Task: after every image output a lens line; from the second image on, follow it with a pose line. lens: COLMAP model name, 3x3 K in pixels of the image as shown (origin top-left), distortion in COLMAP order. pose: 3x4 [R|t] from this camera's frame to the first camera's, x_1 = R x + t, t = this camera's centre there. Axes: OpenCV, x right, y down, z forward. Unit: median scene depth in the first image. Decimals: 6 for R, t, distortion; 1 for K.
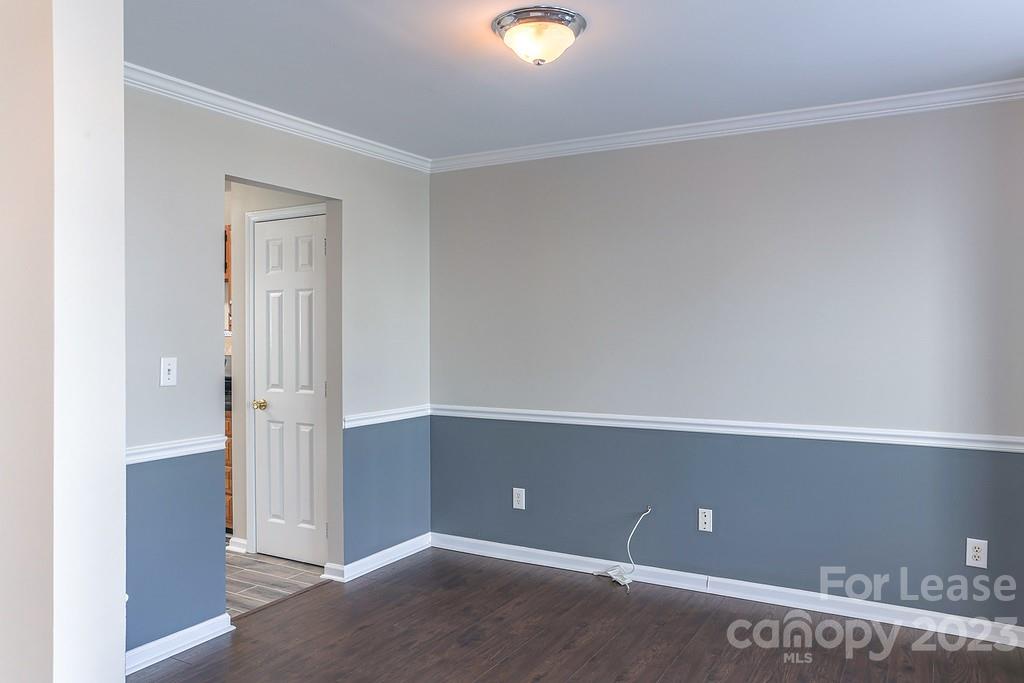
lens RADIAL K [[749.2, 0, 516.8], [0, 749.2, 331.7], [0, 0, 1]] dist [-0.068272, 0.063971]
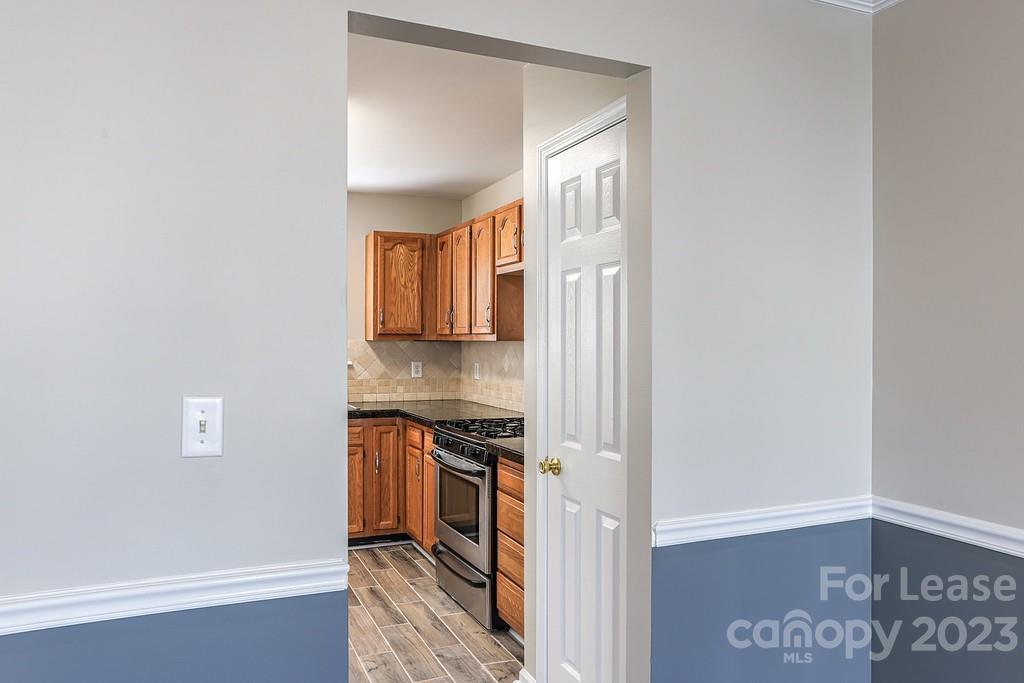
lens RADIAL K [[749.2, 0, 512.0], [0, 749.2, 343.6], [0, 0, 1]] dist [-0.068272, 0.063971]
pose [[0.798435, 0.007064, -0.602040, -0.017270], [-0.003950, 0.999971, 0.006495, -0.002372], [0.602069, -0.002808, 0.798439, 0.527242]]
